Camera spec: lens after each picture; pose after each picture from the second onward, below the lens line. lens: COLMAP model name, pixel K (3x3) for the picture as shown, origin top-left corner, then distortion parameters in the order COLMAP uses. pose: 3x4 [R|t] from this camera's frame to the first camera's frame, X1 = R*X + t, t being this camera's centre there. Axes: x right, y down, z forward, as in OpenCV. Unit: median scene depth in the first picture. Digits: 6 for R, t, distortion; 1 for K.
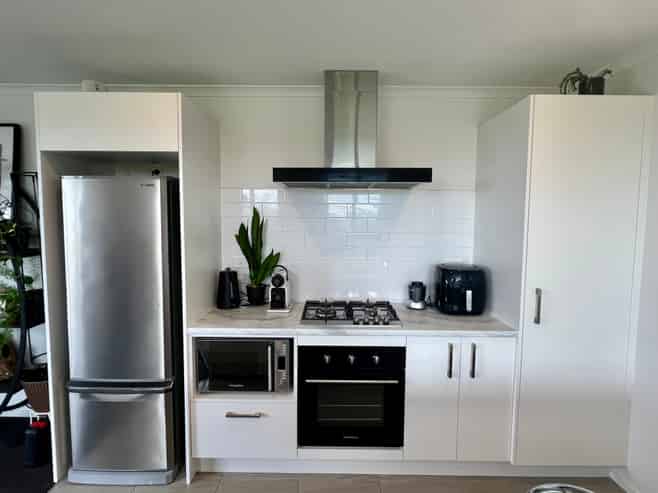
lens RADIAL K [[350.8, 0, 329.0], [0, 350.8, 246.5], [0, 0, 1]] dist [0.001172, 0.000014]
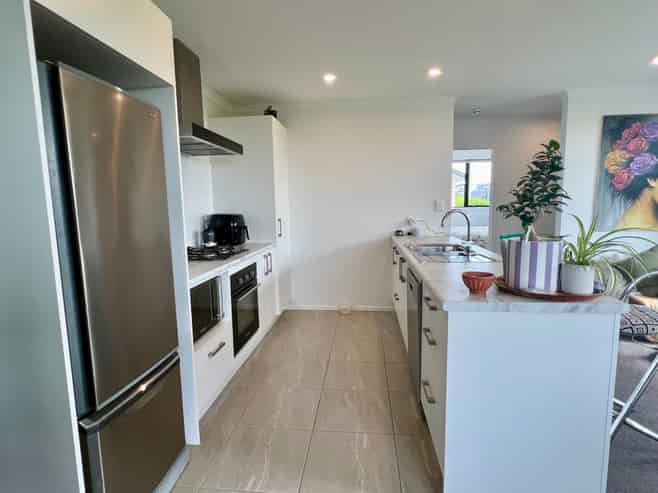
lens RADIAL K [[350.8, 0, 329.0], [0, 350.8, 246.5], [0, 0, 1]] dist [0.001172, 0.000014]
pose [[0.087715, -0.128348, 0.987843, -1.093442], [0.083322, 0.989135, 0.121118, 0.051978], [-0.992655, 0.071685, 0.097456, 0.463272]]
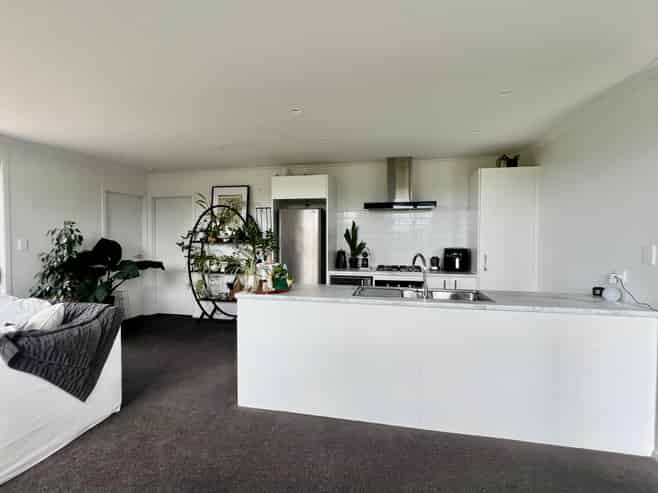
lens RADIAL K [[331.6, 0, 329.0], [0, 331.6, 246.5], [0, 0, 1]] dist [-0.000891, -0.000228]
pose [[0.979359, -0.001191, -0.202123, 0.048574], [-0.007976, 0.998976, -0.044534, 0.141024], [0.201969, 0.045226, 0.978347, -1.030535]]
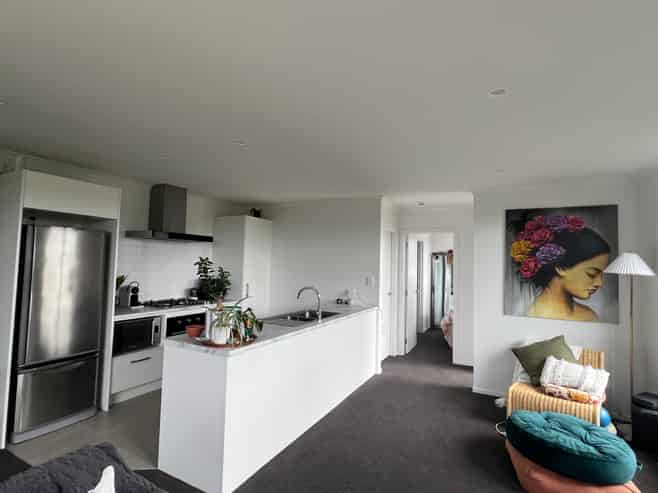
lens RADIAL K [[331.6, 0, 329.0], [0, 331.6, 246.5], [0, 0, 1]] dist [-0.000891, -0.000228]
pose [[0.455539, 0.051294, 0.888737, -1.214117], [0.035749, 0.996479, -0.075837, 0.040089], [-0.889498, 0.066318, 0.452102, -0.647458]]
